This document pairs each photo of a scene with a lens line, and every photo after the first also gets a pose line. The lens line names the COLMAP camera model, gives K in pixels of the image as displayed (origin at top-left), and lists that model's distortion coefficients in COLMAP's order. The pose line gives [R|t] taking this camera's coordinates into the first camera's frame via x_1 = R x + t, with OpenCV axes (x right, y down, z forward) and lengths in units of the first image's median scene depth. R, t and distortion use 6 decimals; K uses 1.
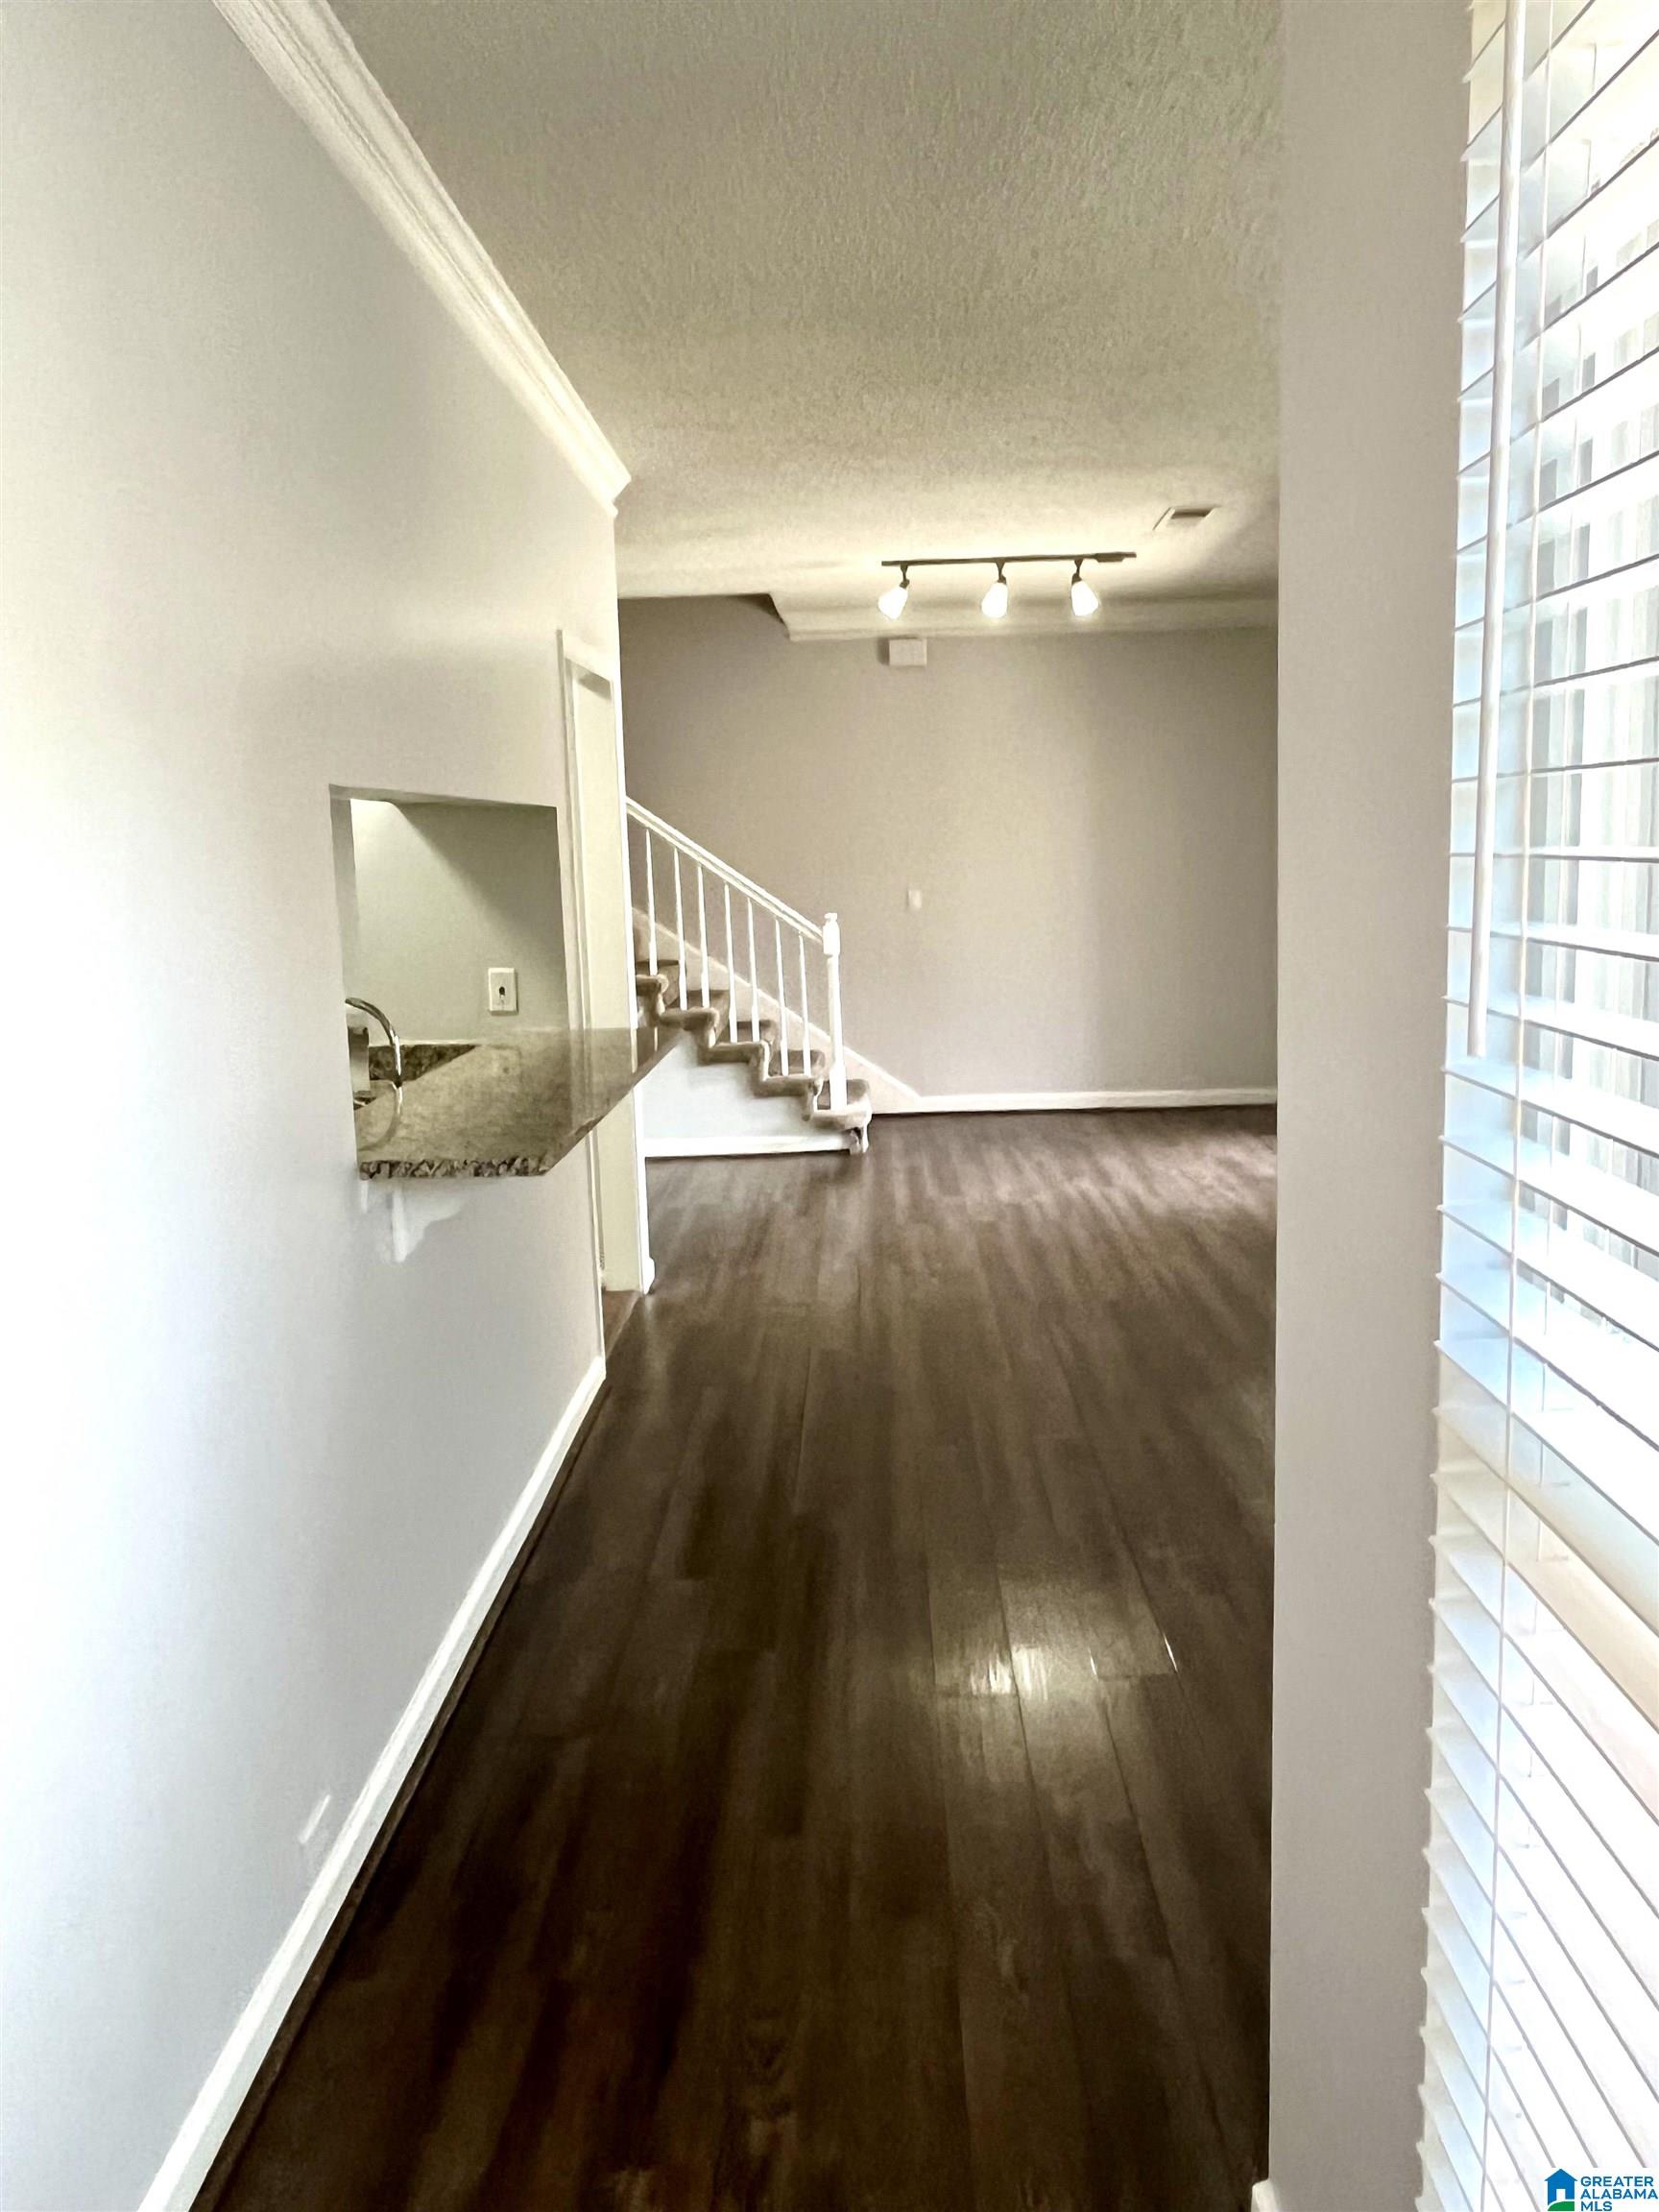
lens RADIAL K [[1656.8, 0, 829.1], [0, 1656.8, 1098.8], [0, 0, 1]] dist [0.005073, -0.003258]
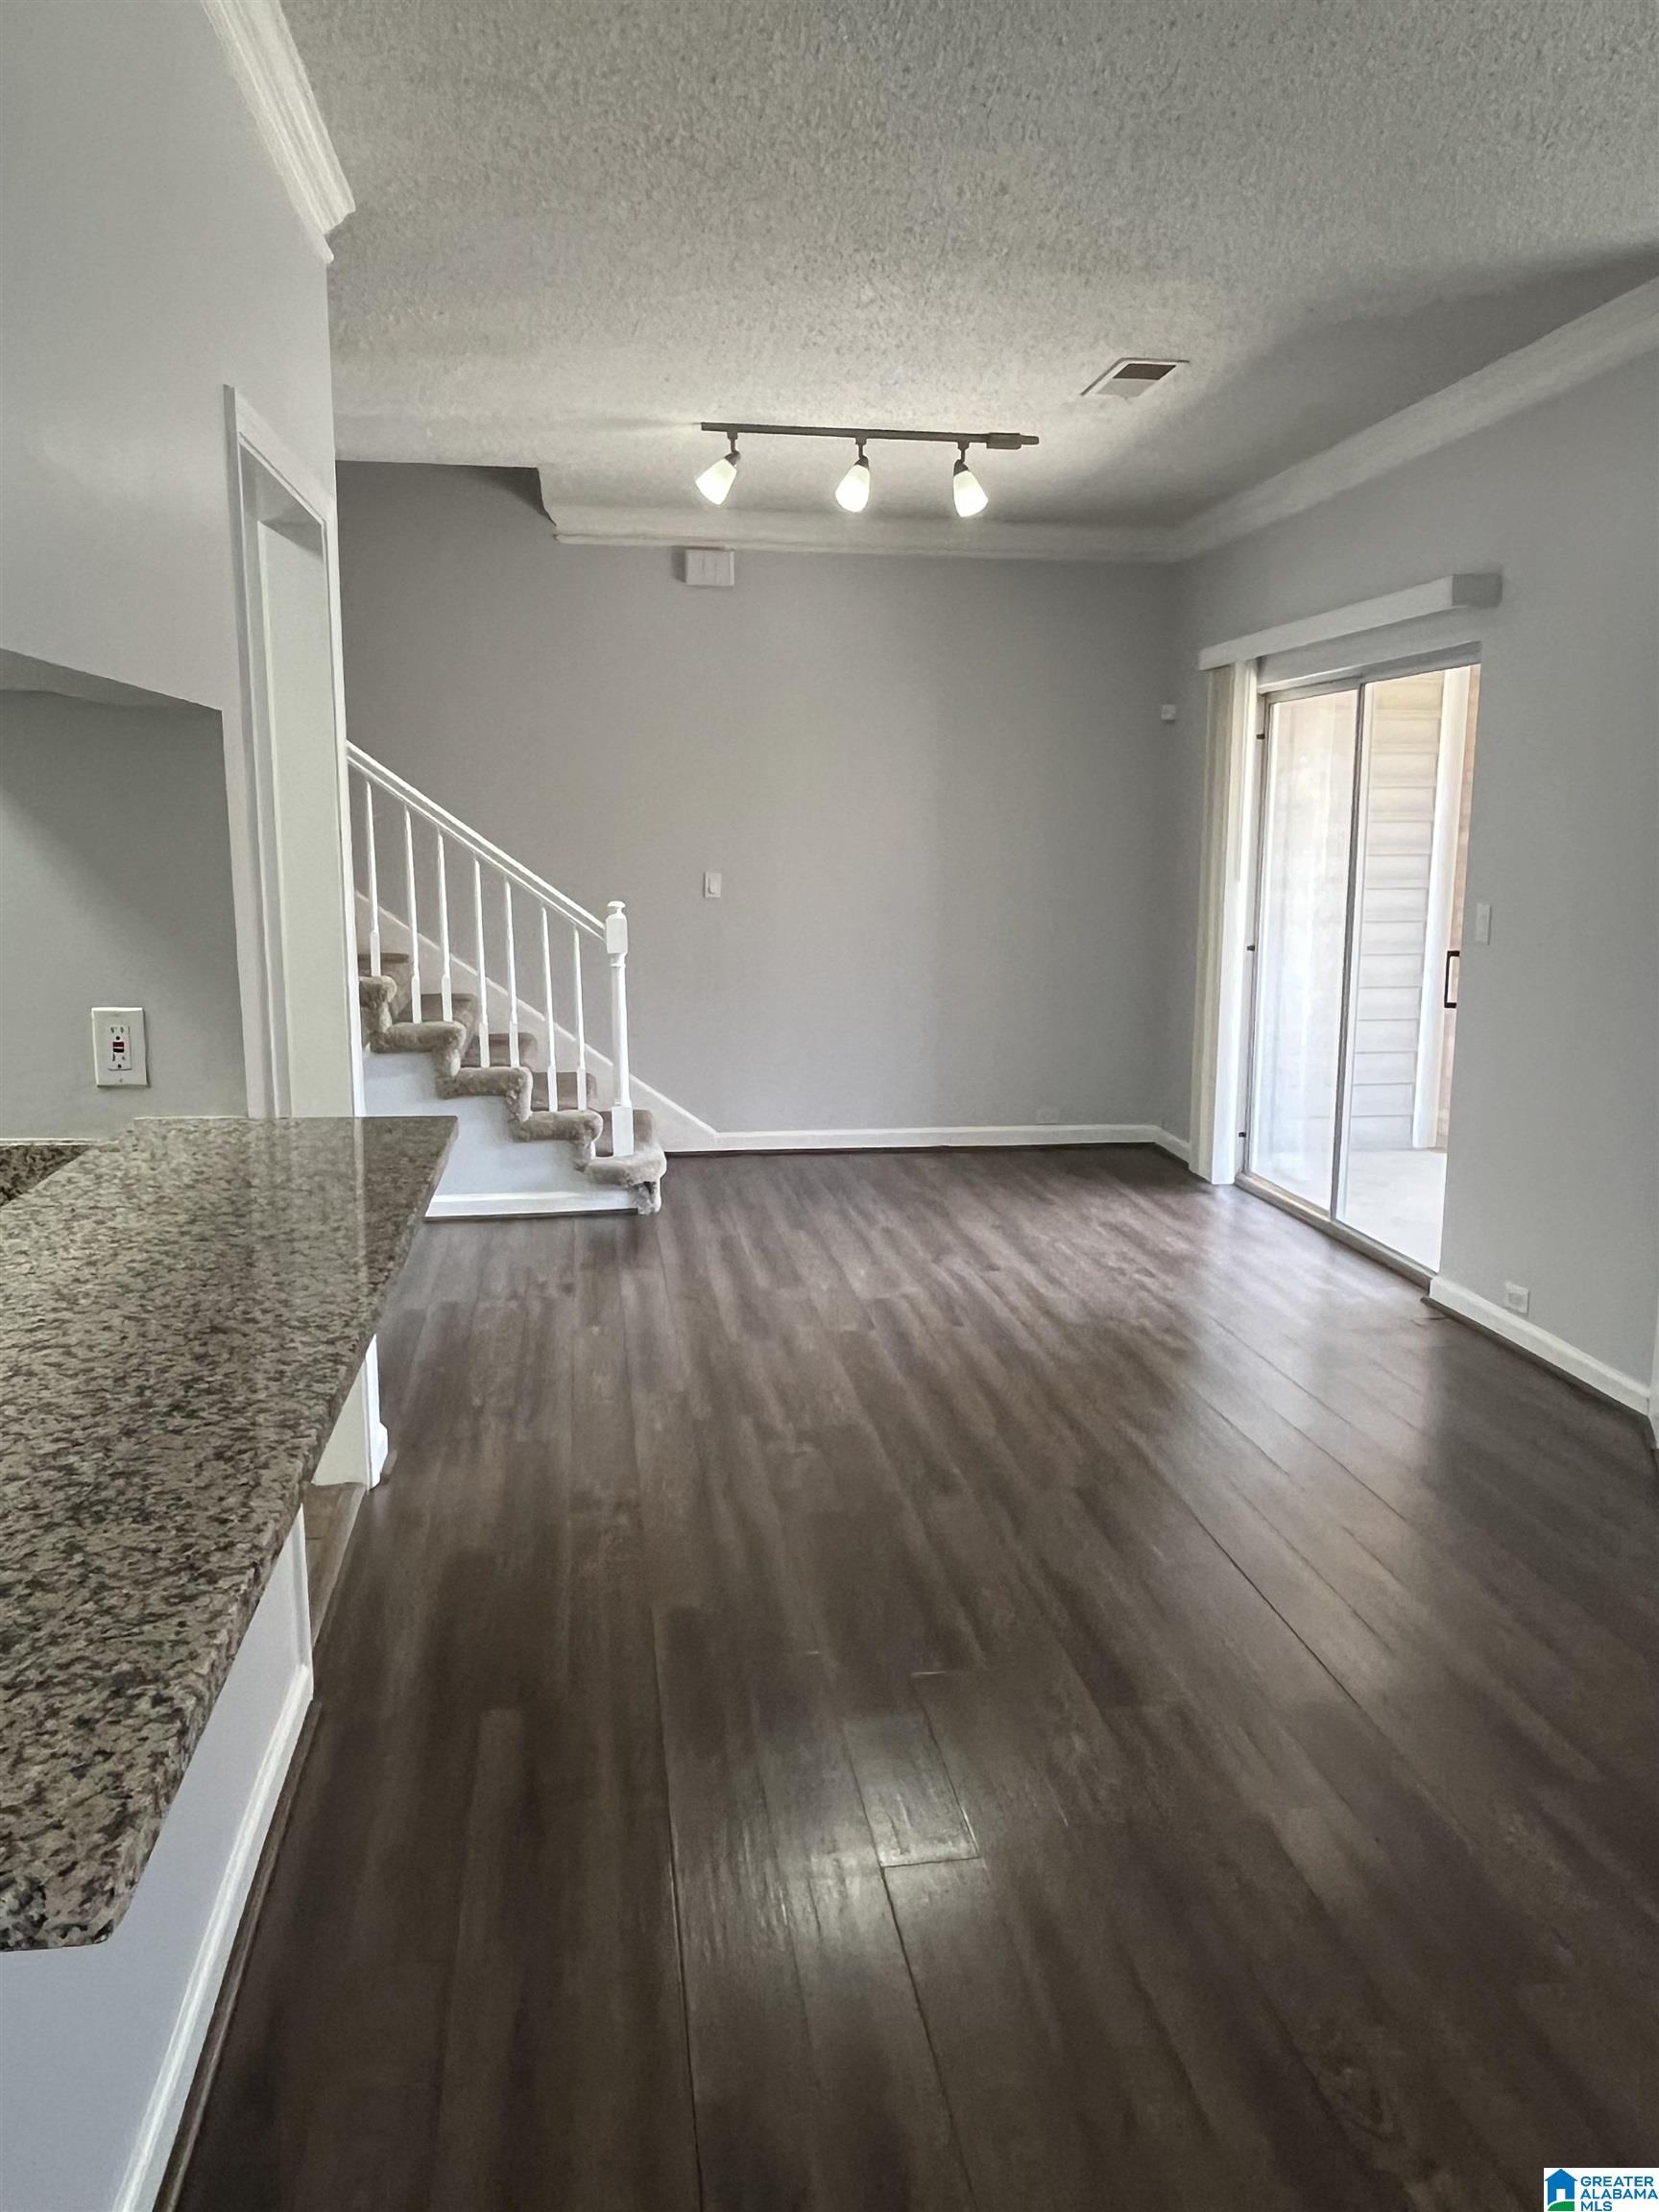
lens RADIAL K [[1656.8, 0, 833.0], [0, 1656.8, 1121.8], [0, 0, 1]] dist [0.005073, -0.003258]
pose [[0.984680, 0.005542, 0.174286, -0.036409], [-0.010261, 0.999604, 0.026185, -0.034242], [-0.174072, -0.027572, 0.984347, 0.252267]]
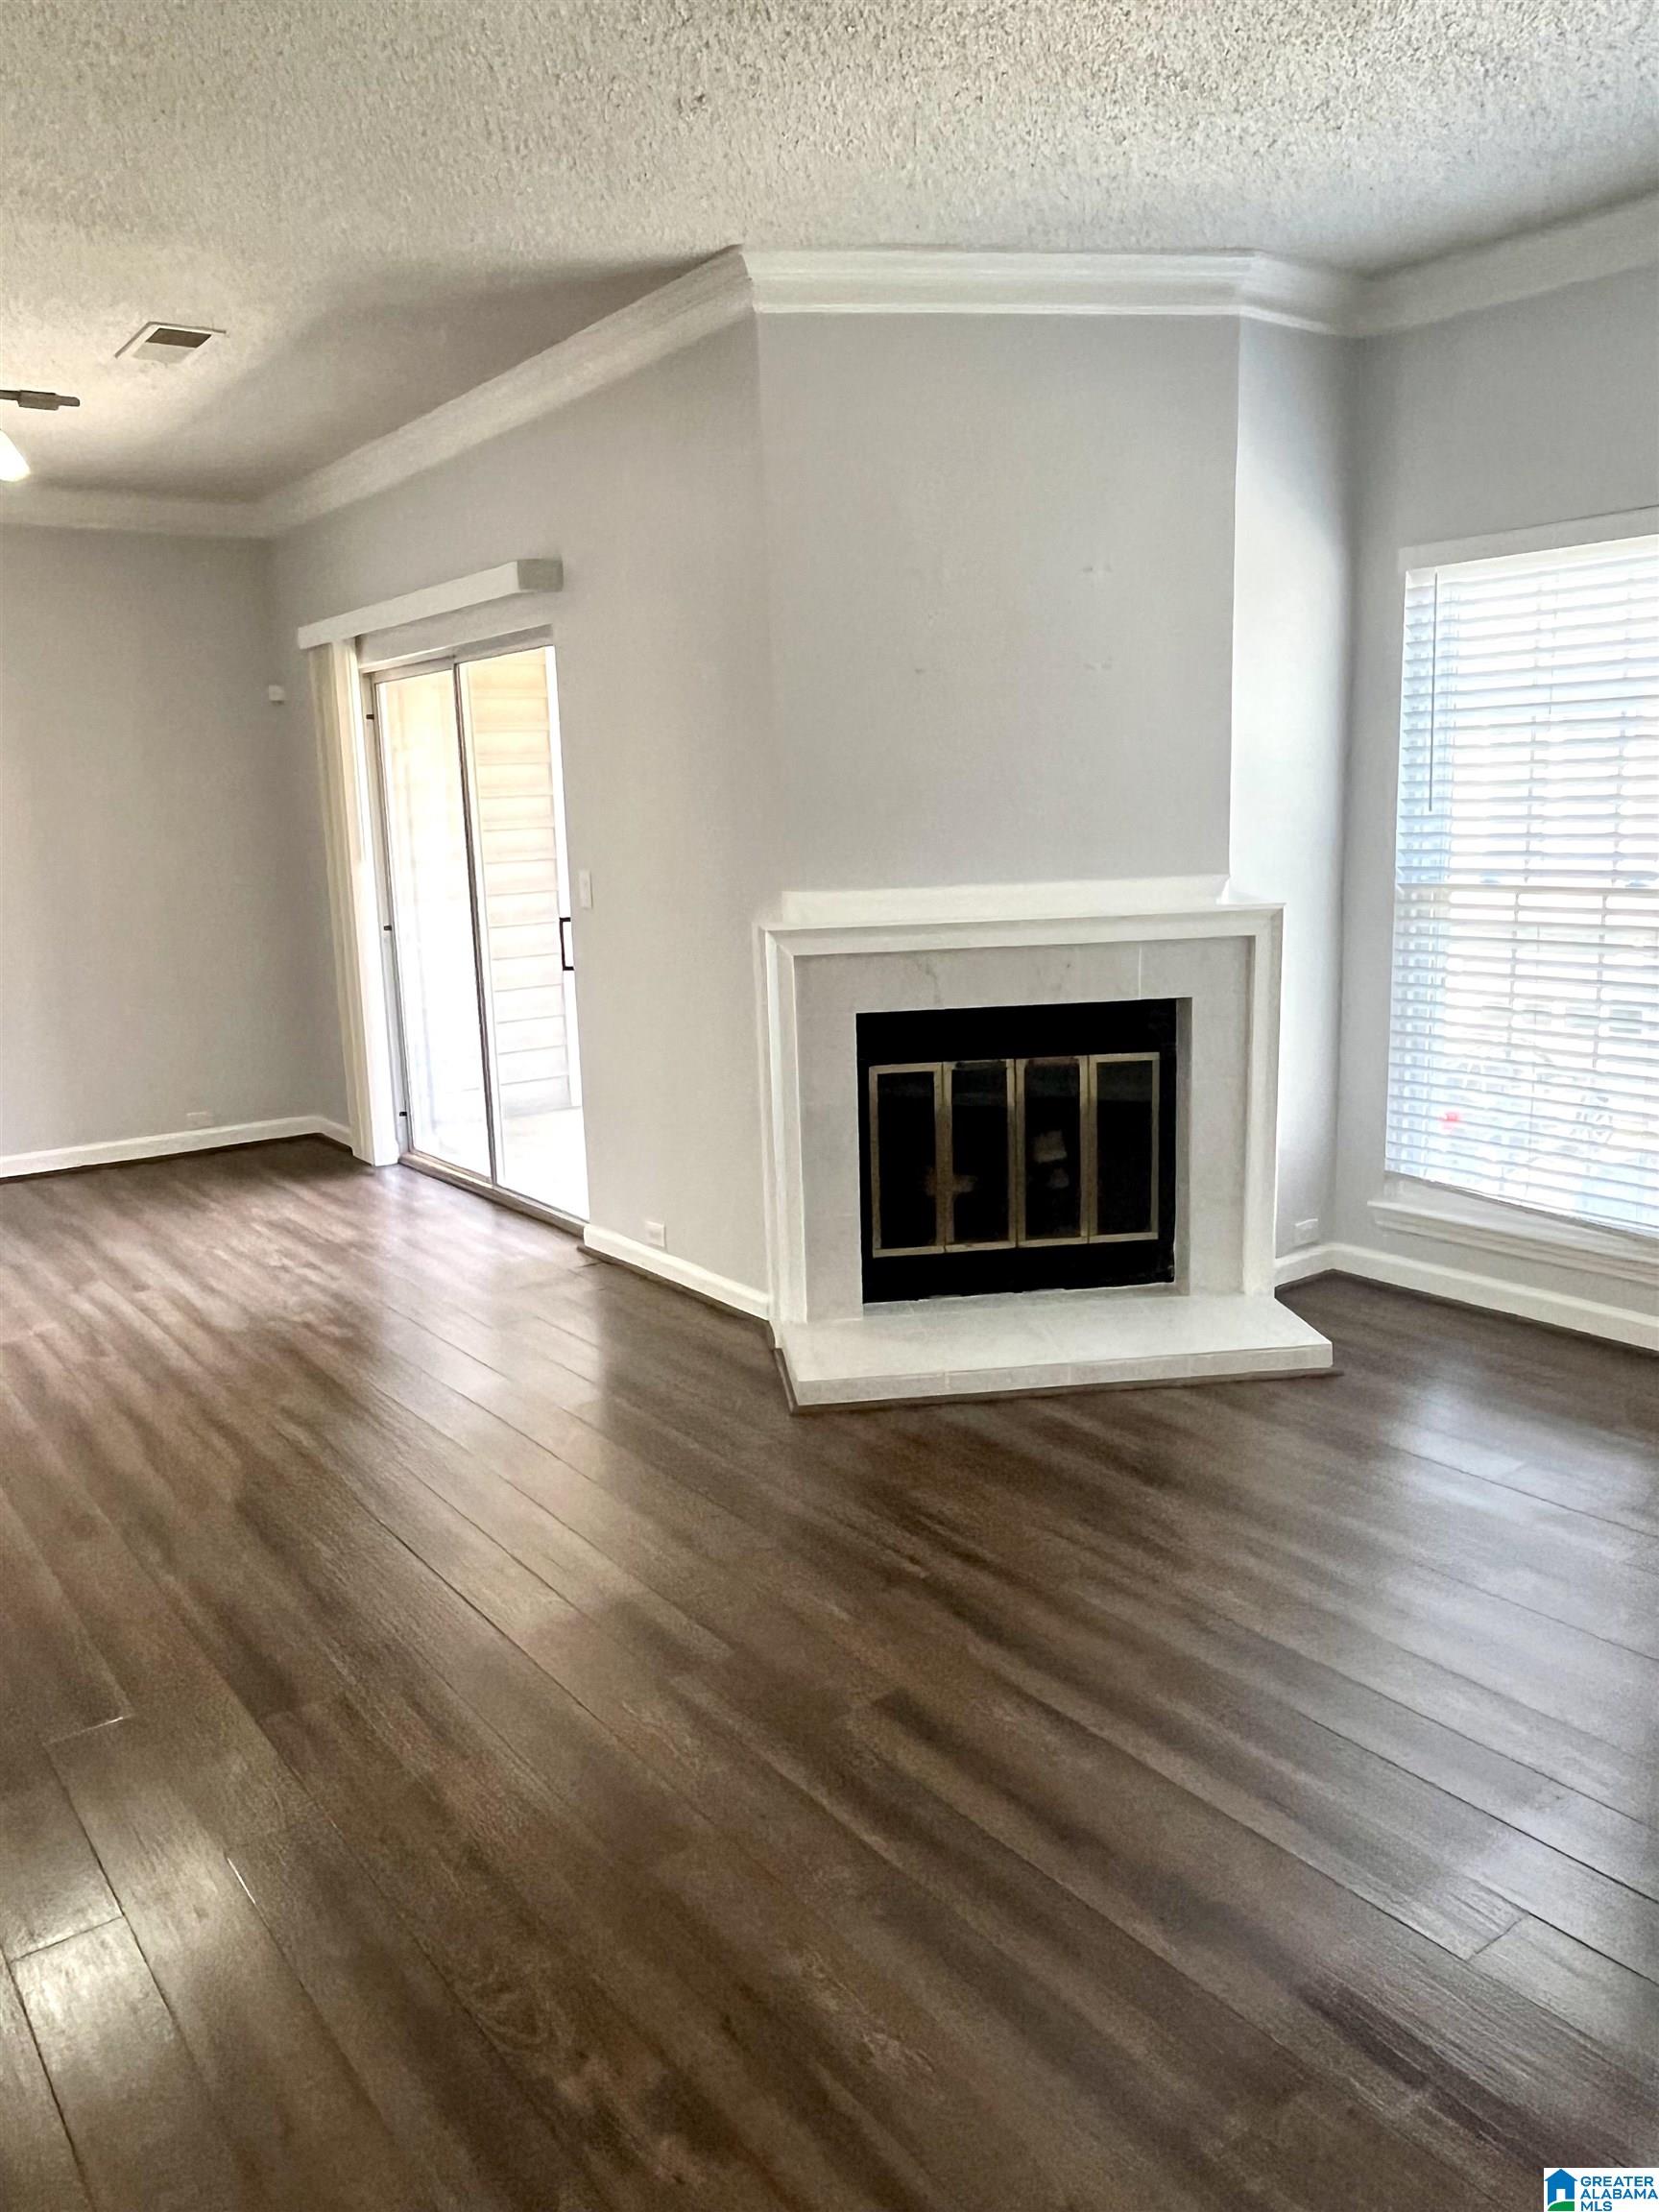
lens RADIAL K [[1656.8, 0, 829.2], [0, 1656.8, 1099.8], [0, 0, 1]] dist [0.005073, -0.003258]
pose [[0.793970, -0.104261, 0.598951, -0.015009], [0.096757, 0.994298, 0.044819, -0.031619], [-0.600208, 0.022368, 0.799531, 0.239386]]
